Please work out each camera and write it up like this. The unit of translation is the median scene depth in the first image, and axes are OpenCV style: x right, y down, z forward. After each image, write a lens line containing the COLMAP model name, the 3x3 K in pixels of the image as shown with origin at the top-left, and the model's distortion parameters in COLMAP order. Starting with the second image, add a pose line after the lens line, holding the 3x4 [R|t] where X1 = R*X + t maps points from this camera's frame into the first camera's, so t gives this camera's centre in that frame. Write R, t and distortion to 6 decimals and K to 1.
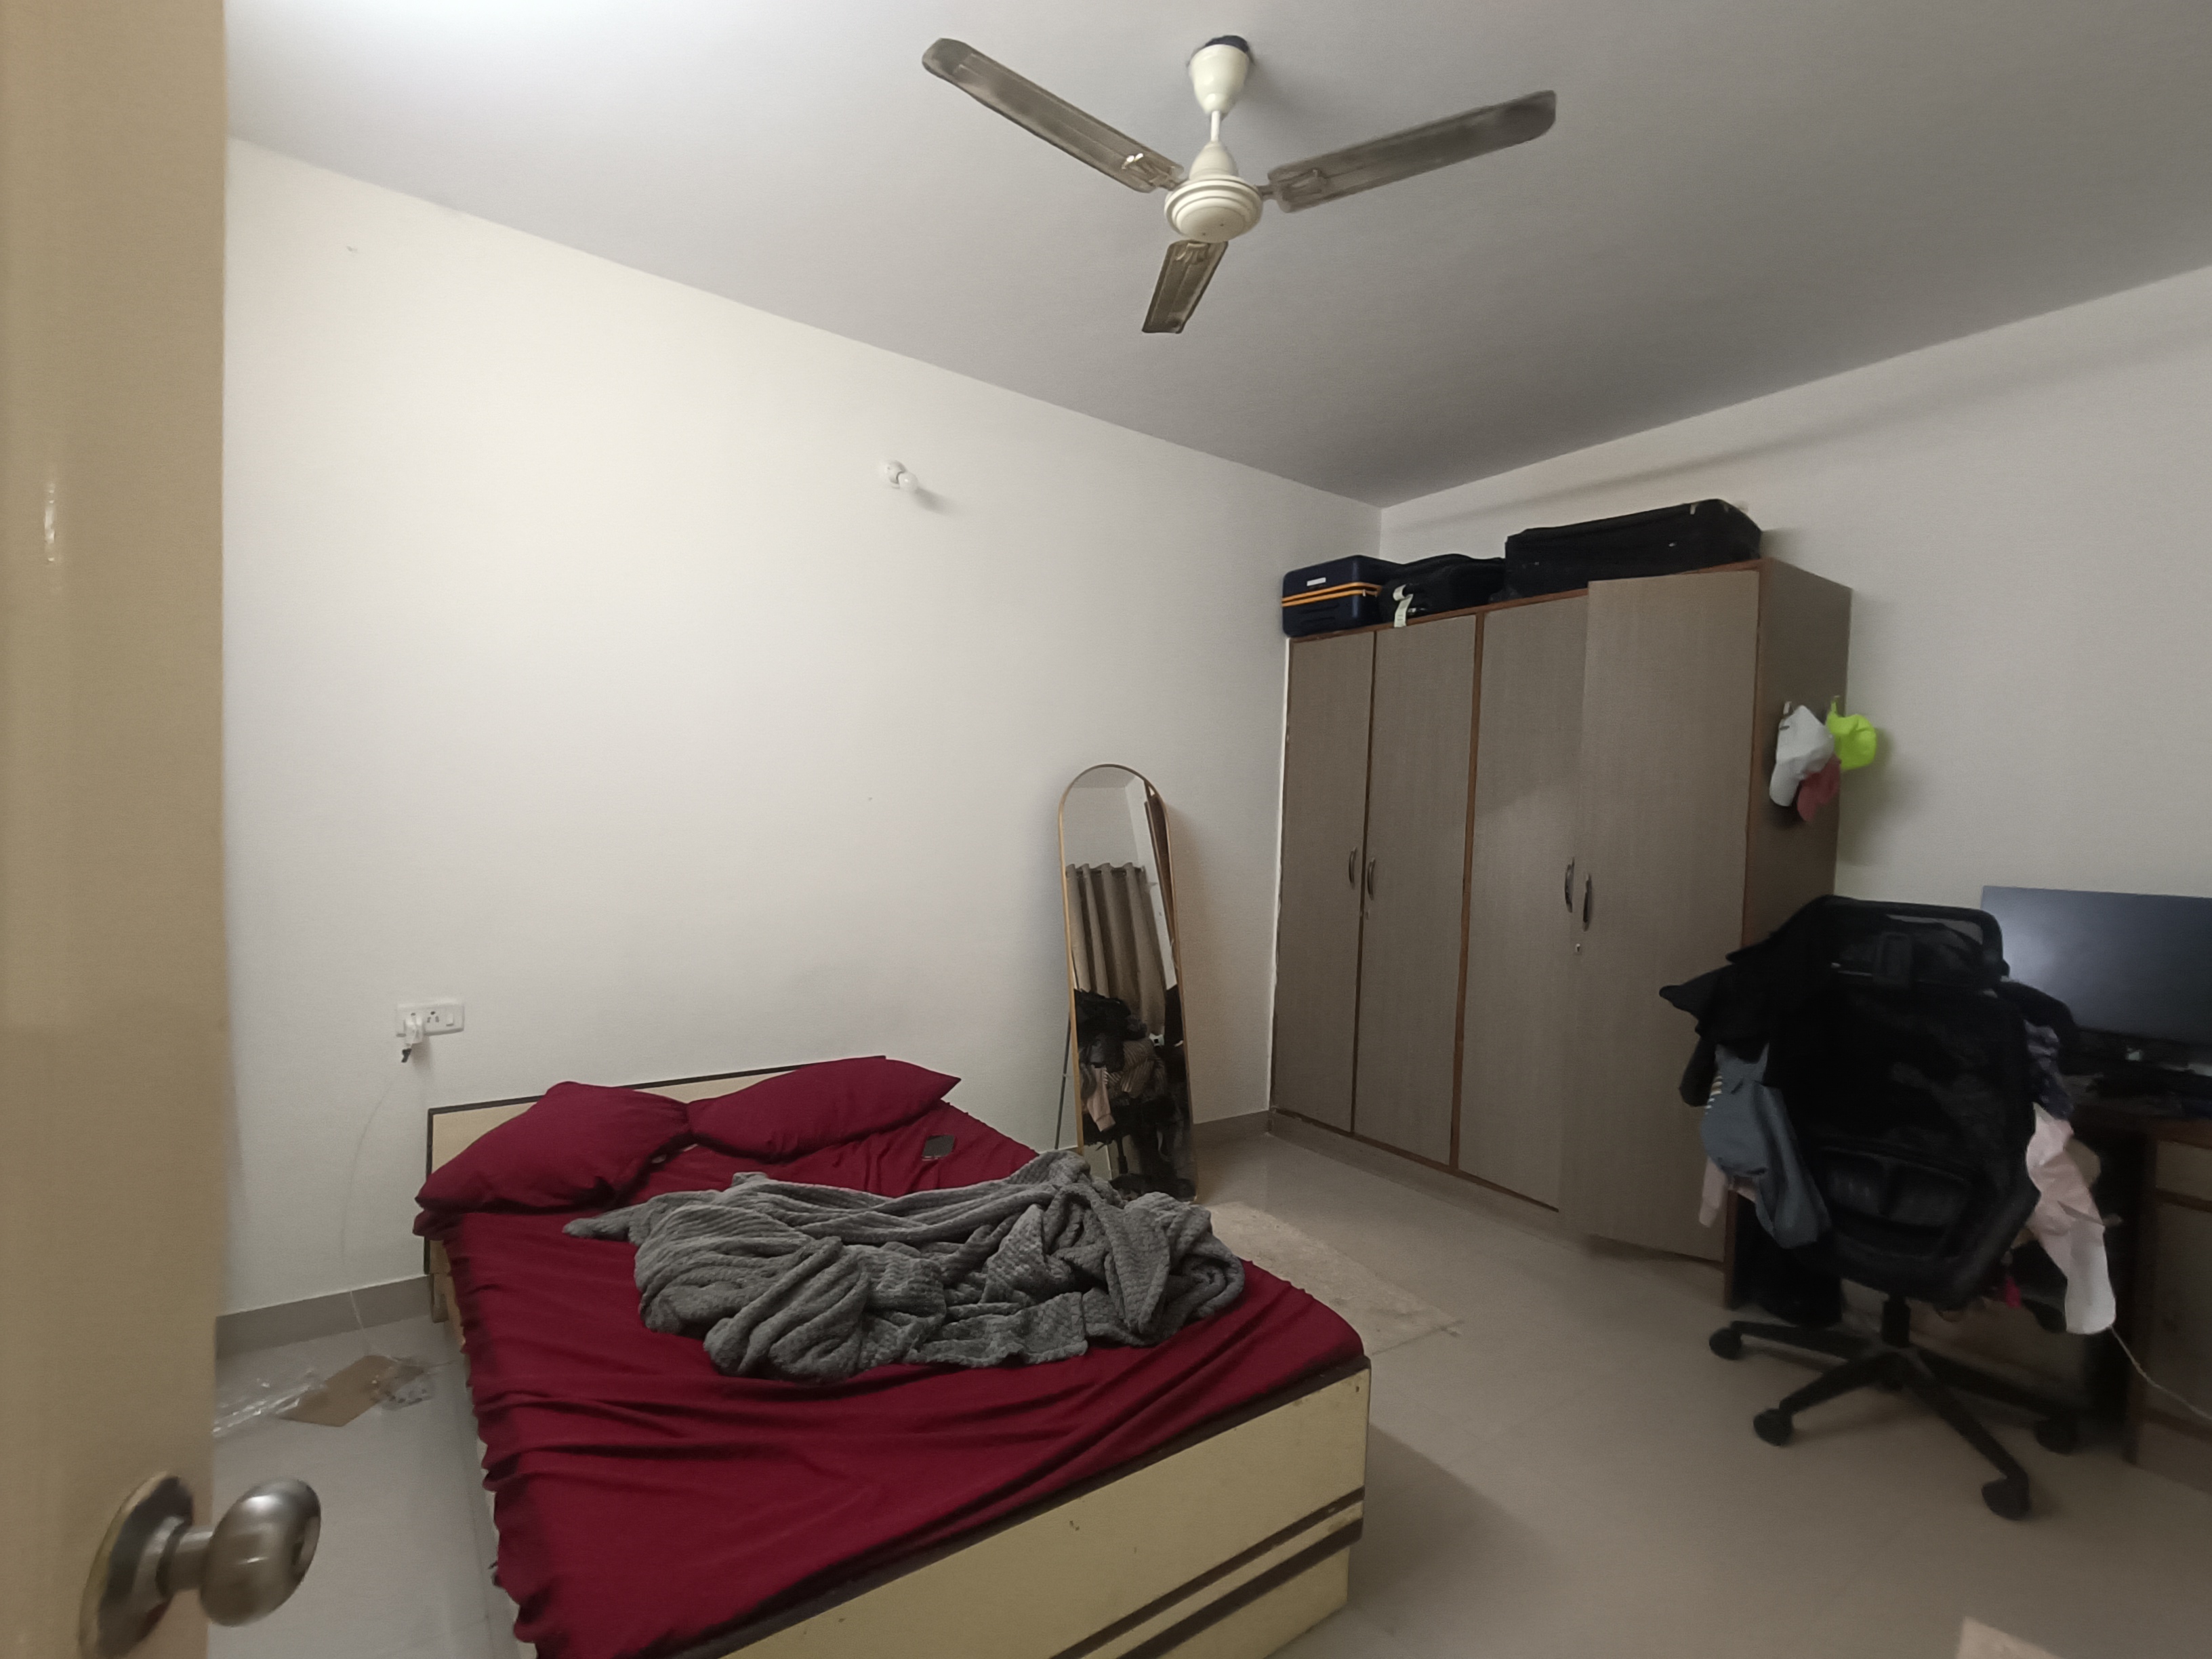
lens RADIAL K [[1005.3, 0, 1105.2], [0, 1005.3, 843.7], [0, 0, 1]] dist [-0.000558, -0.000165]
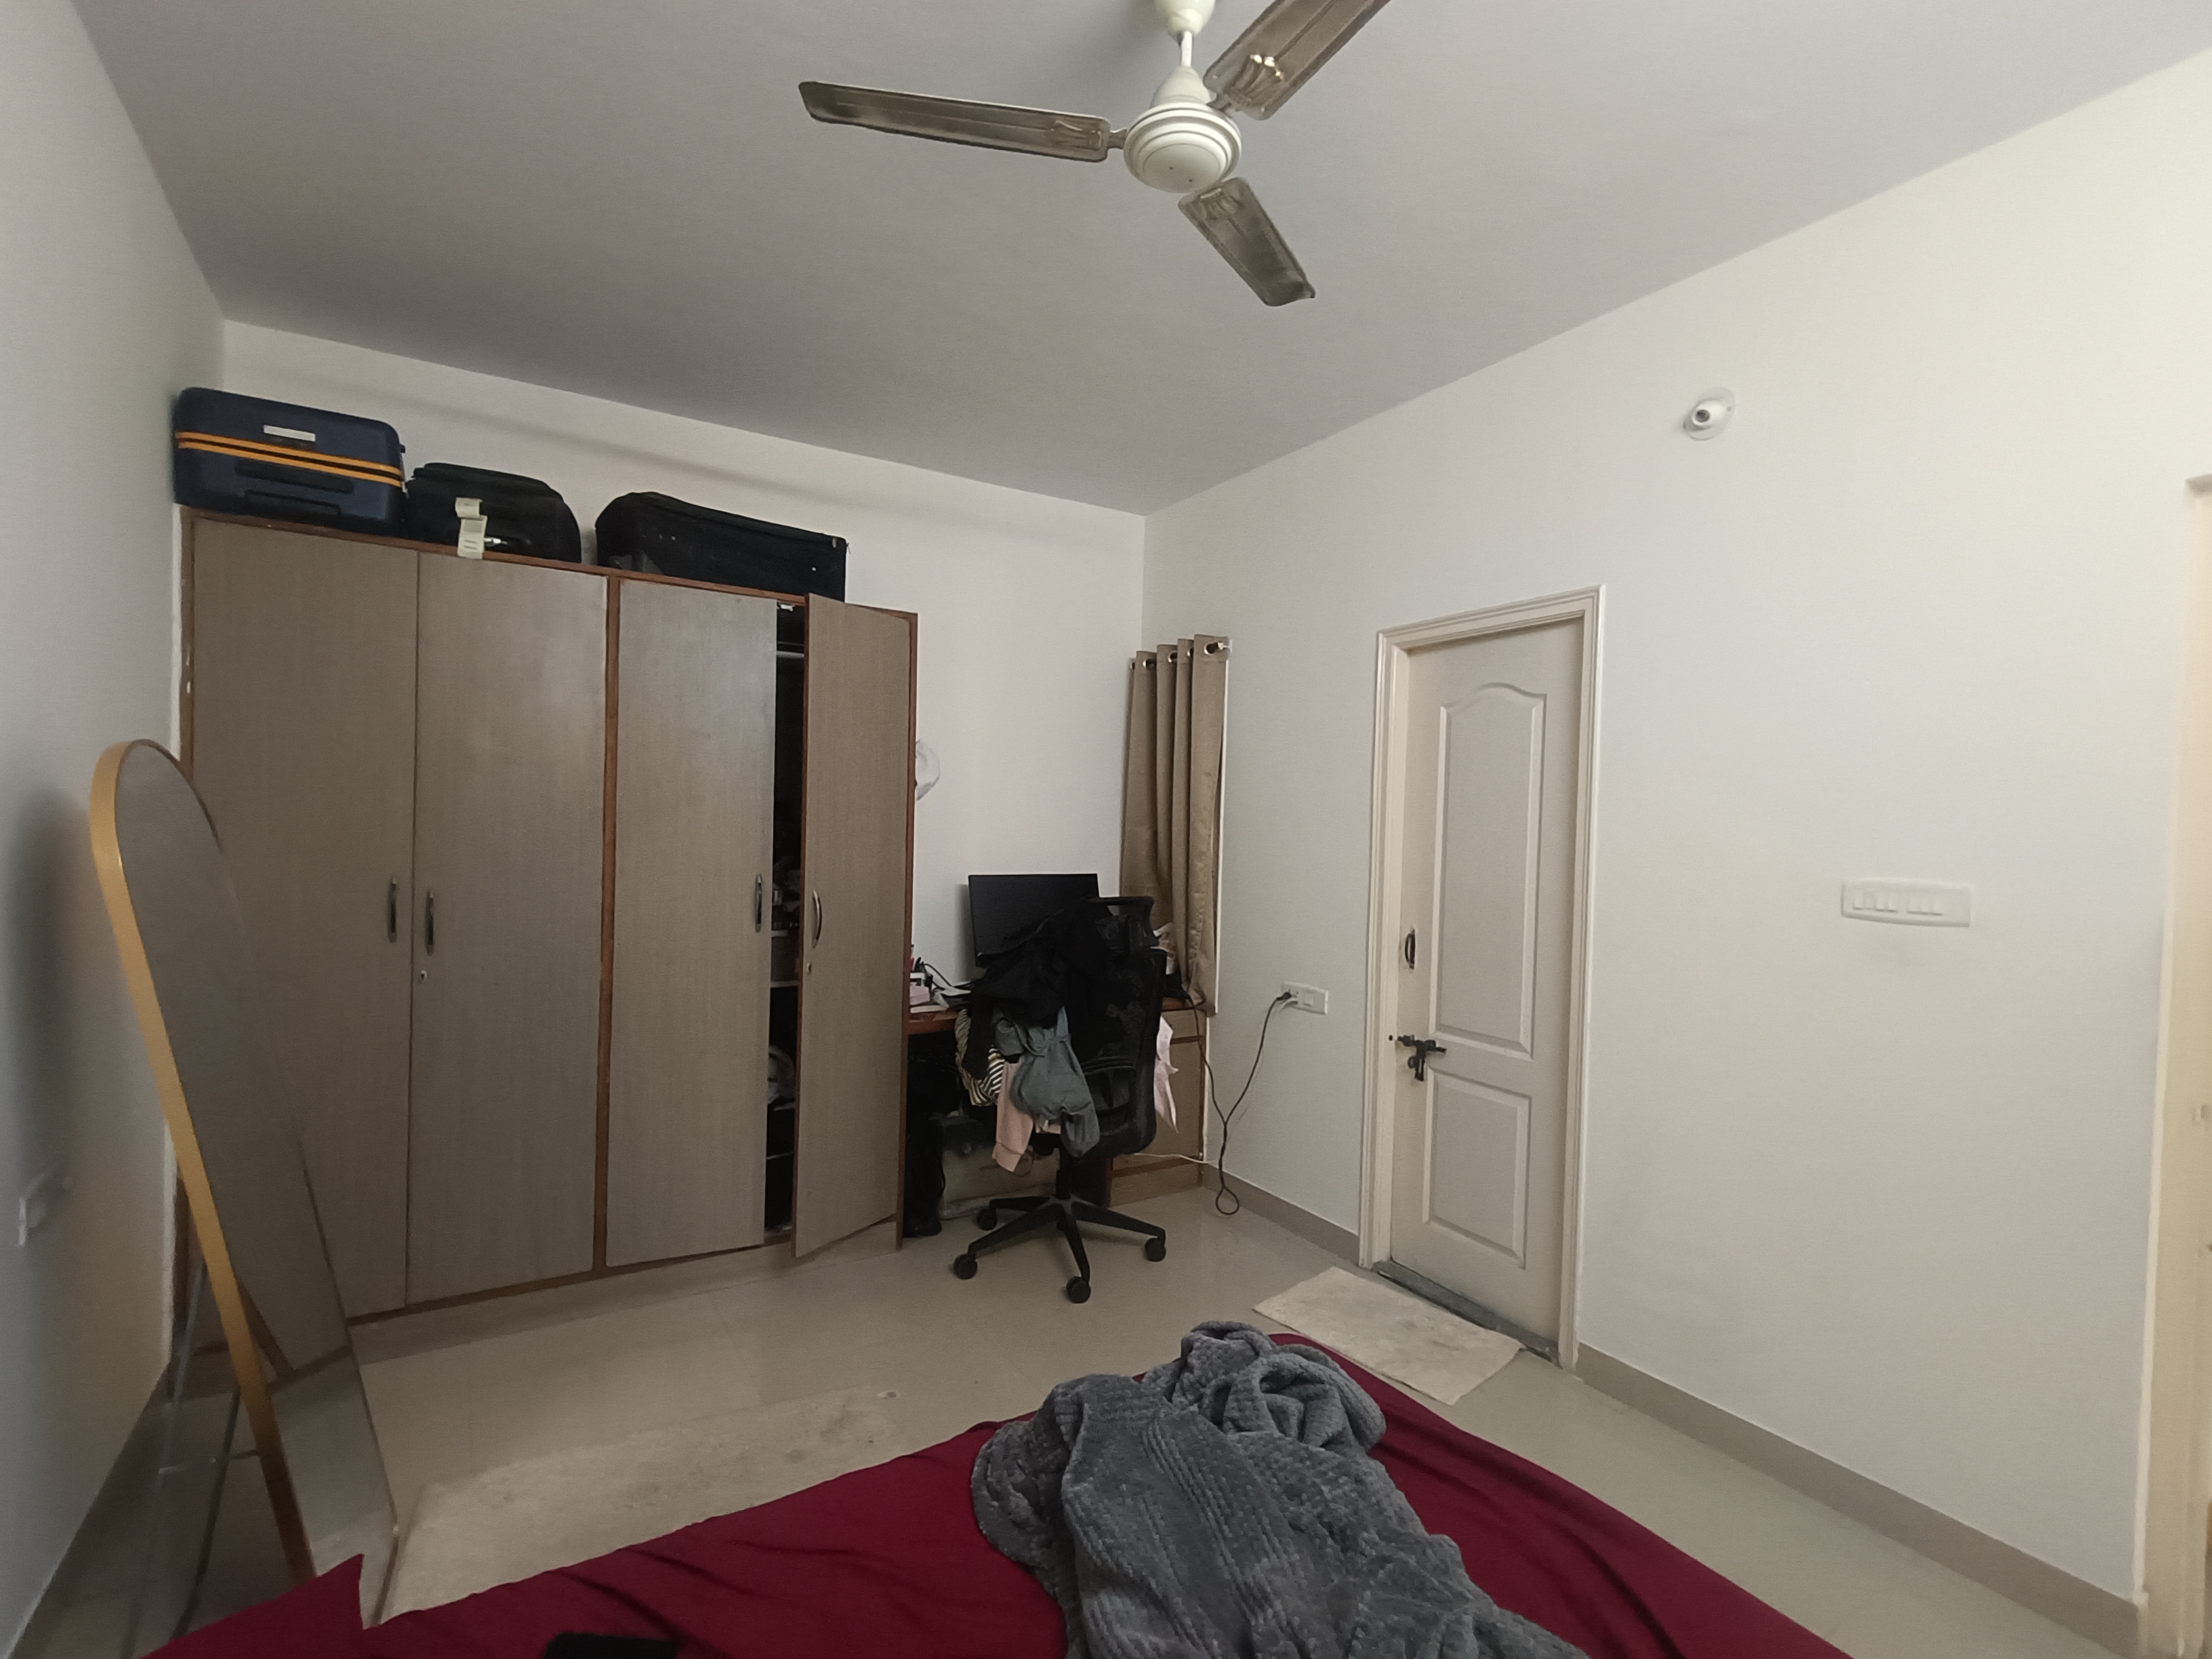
lens RADIAL K [[1005.3, 0, 1105.2], [0, 1005.3, 843.7], [0, 0, 1]] dist [-0.000558, -0.000165]
pose [[0.059490, -0.047317, 0.997107, -0.410071], [0.004420, 0.998879, 0.047137, -0.051327], [-0.998219, 0.001603, 0.059632, 0.550229]]
